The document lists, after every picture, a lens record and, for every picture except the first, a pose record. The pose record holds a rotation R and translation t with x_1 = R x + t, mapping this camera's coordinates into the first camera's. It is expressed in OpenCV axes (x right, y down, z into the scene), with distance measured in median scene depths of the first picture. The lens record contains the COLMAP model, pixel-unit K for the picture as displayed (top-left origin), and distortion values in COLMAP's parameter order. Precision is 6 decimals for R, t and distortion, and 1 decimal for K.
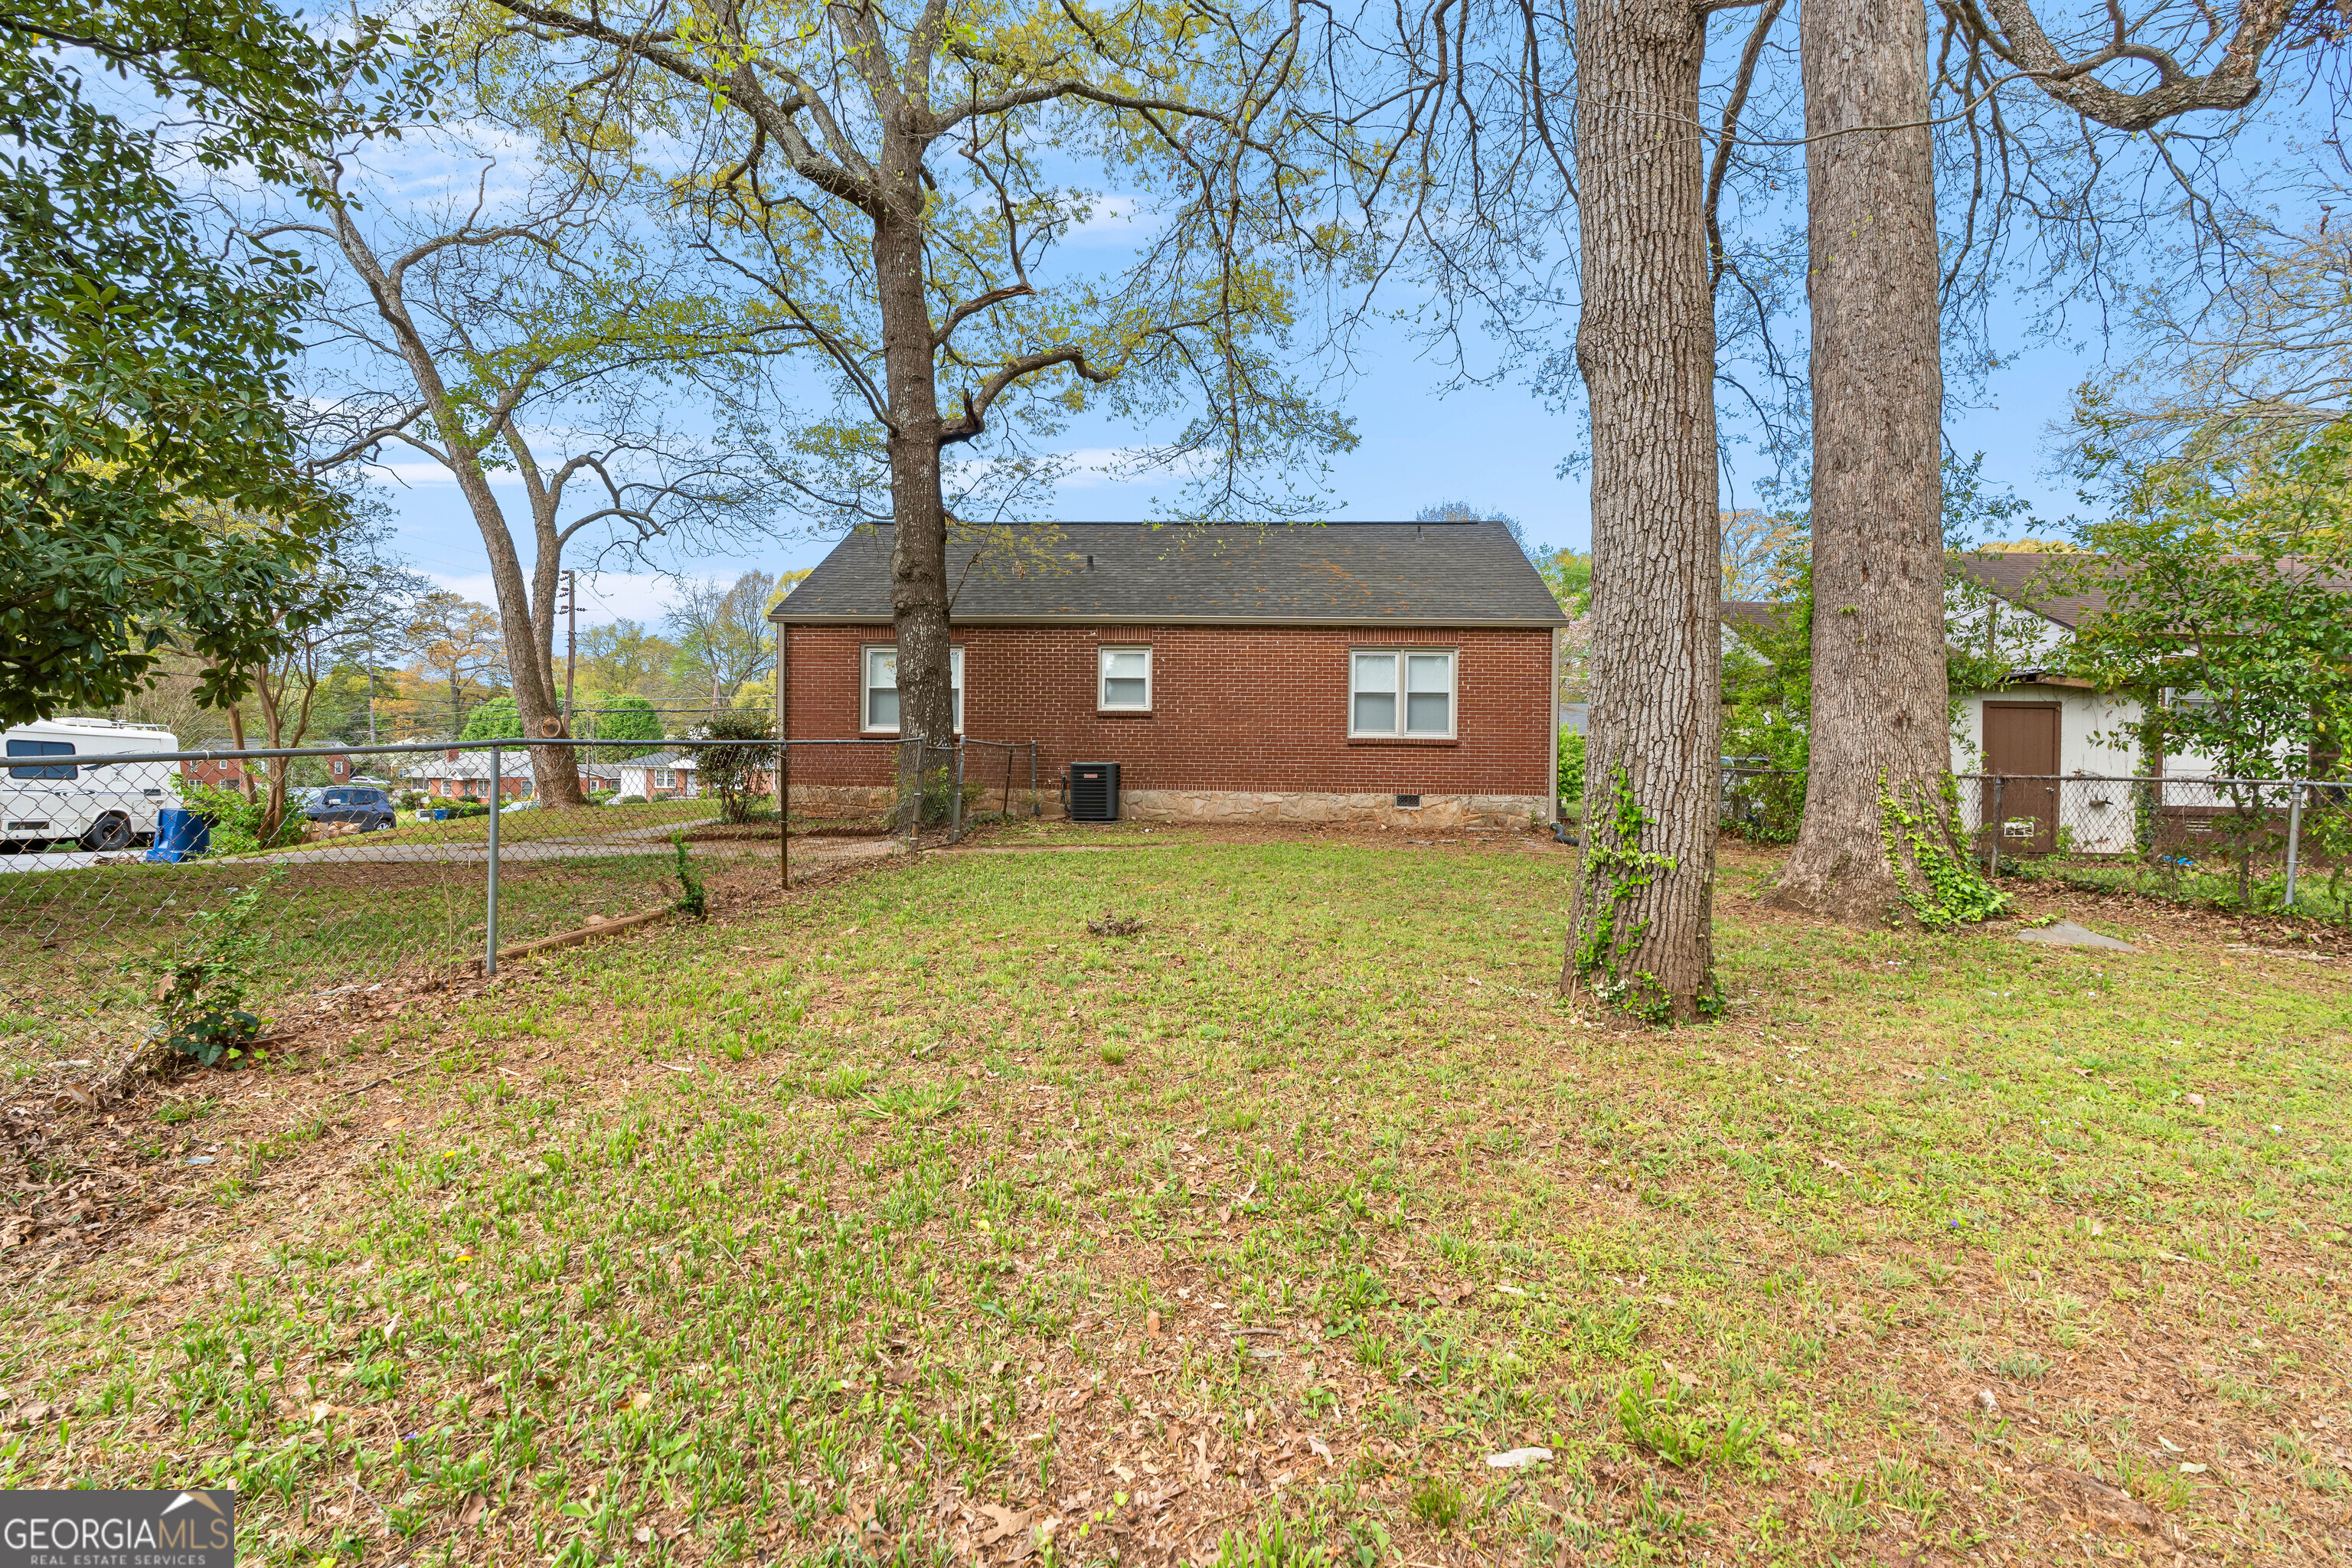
lens RADIAL K [[1063.2, 0, 1181.9], [0, 1063.2, 770.5], [0, 0, 1]] dist [-0.003187, 0.000750]
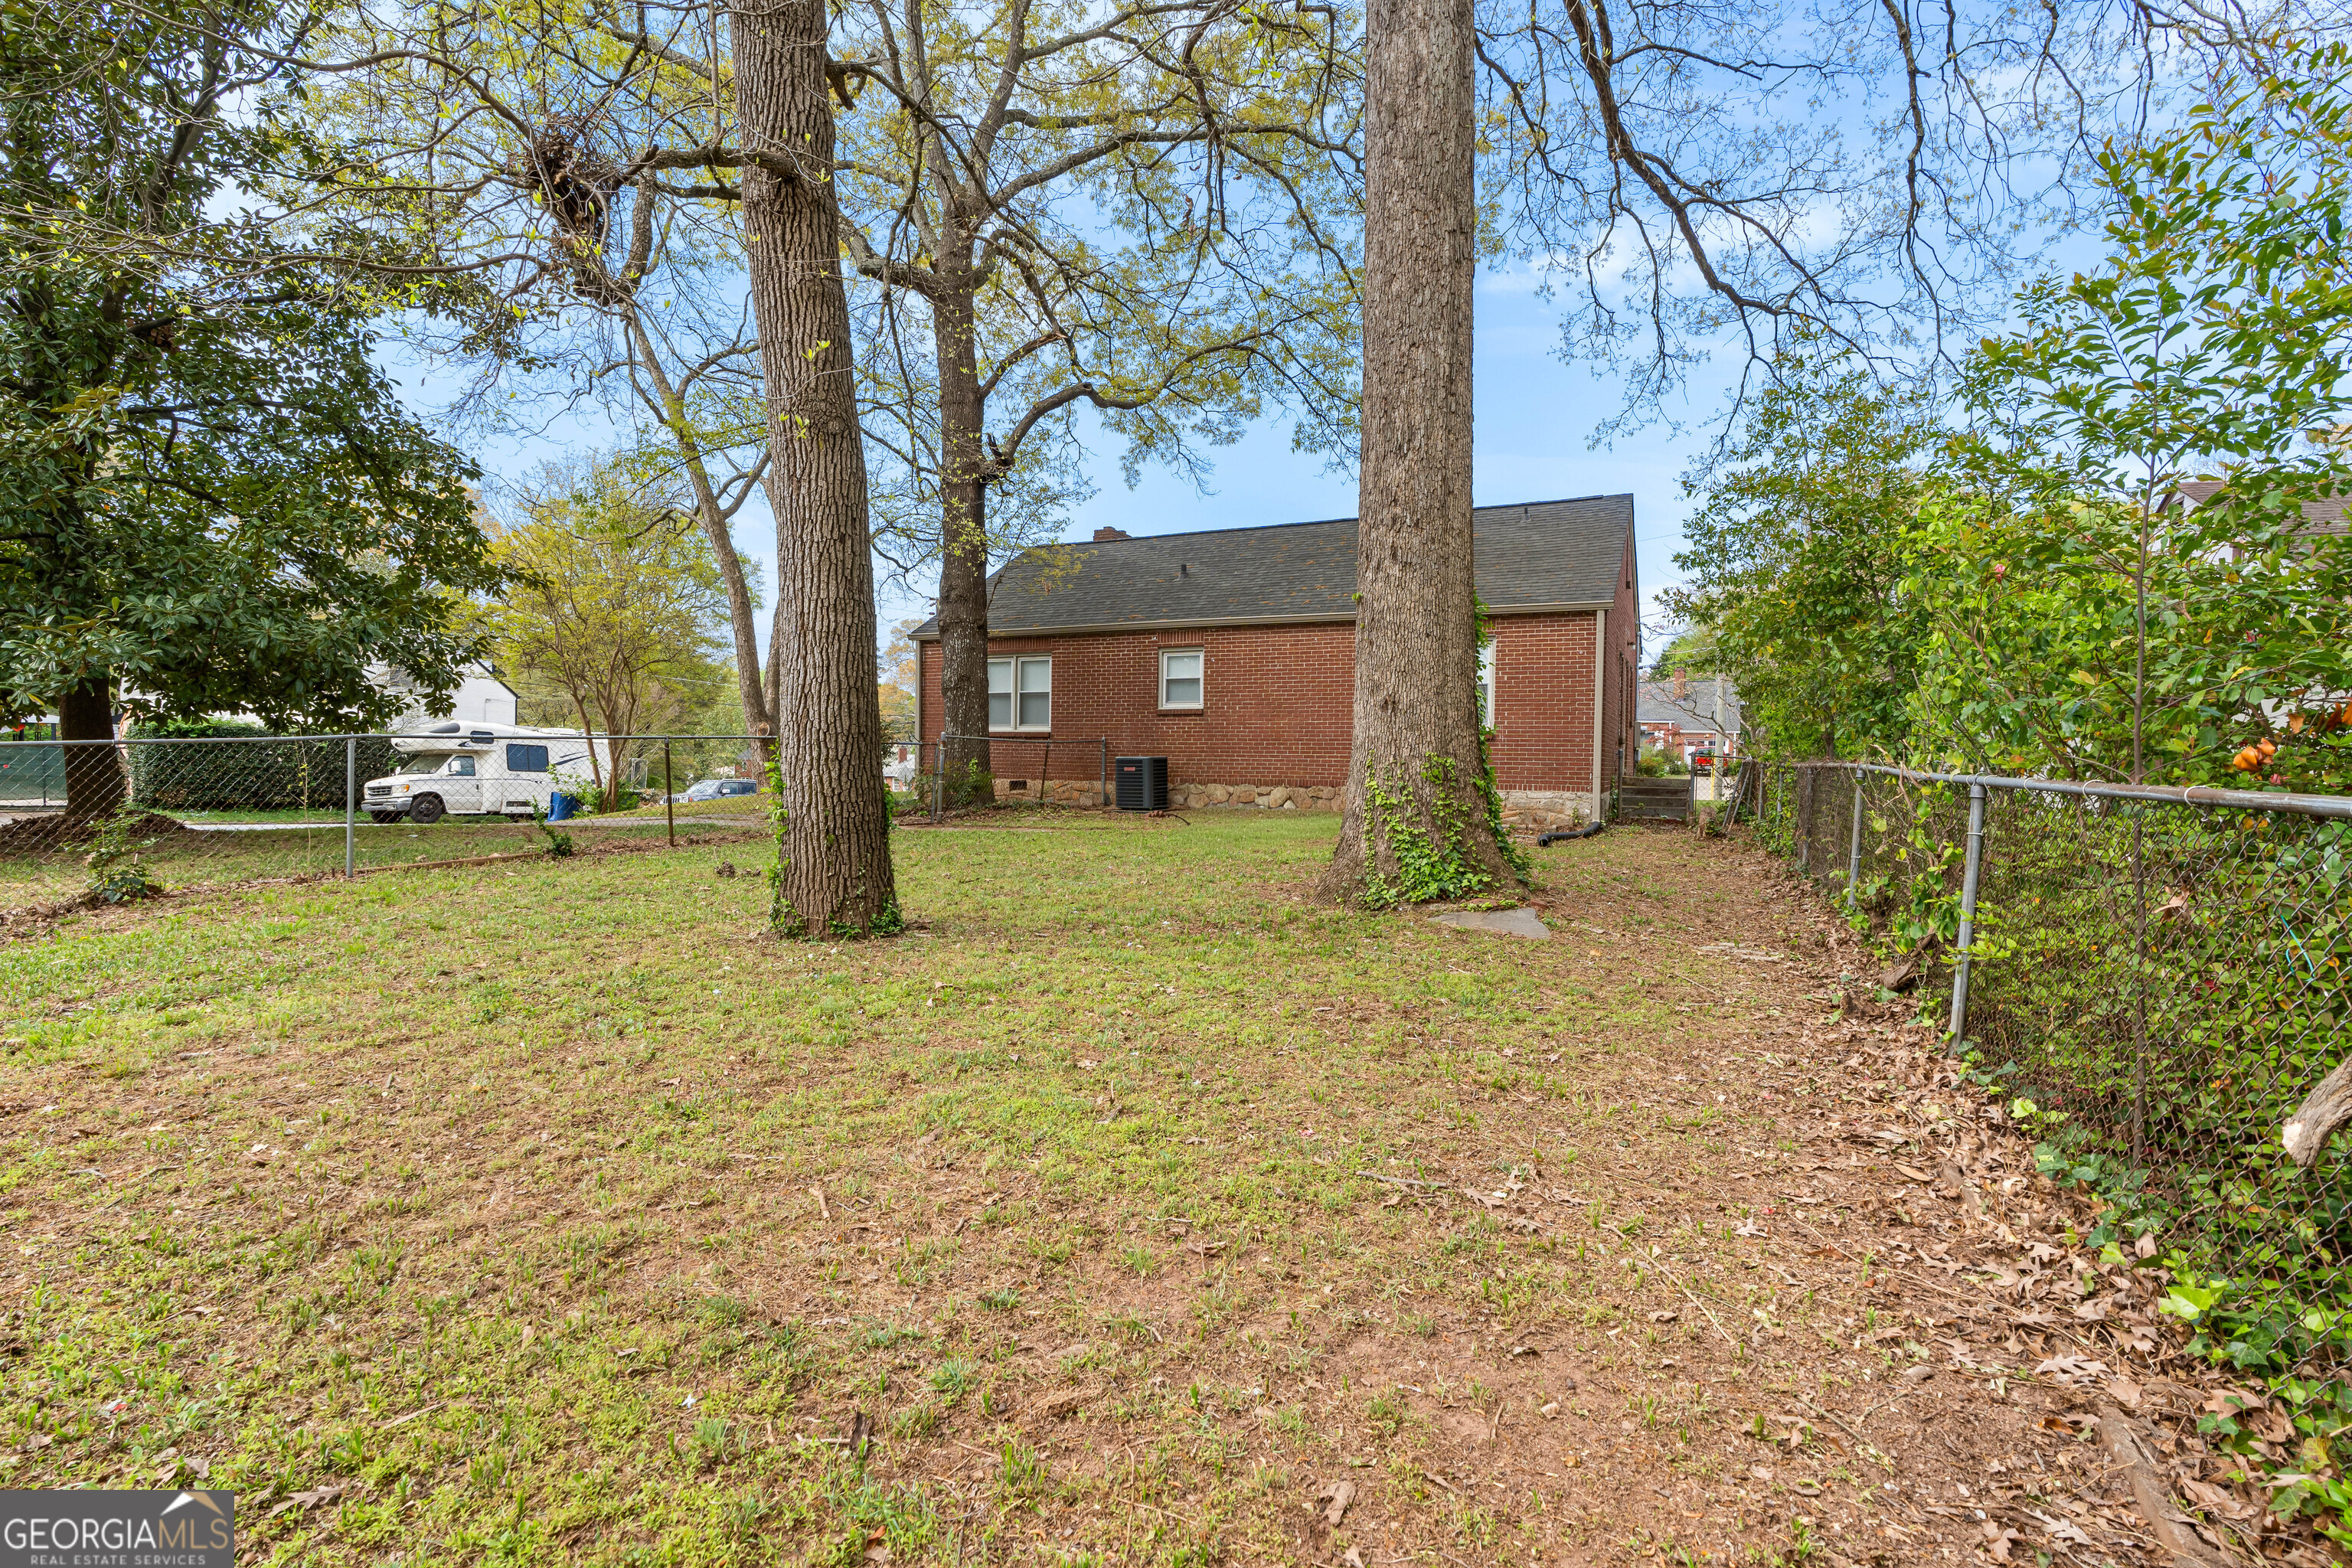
lens RADIAL K [[1092.2, 0, 1188.5], [0, 1092.2, 780.4], [0, 0, 1]] dist [-0.003362, 0.000002]
pose [[0.924760, 0.006637, -0.380494, 0.376974], [-0.004340, 0.999967, 0.006893, 0.008198], [0.380527, -0.004723, 0.924758, -0.015841]]
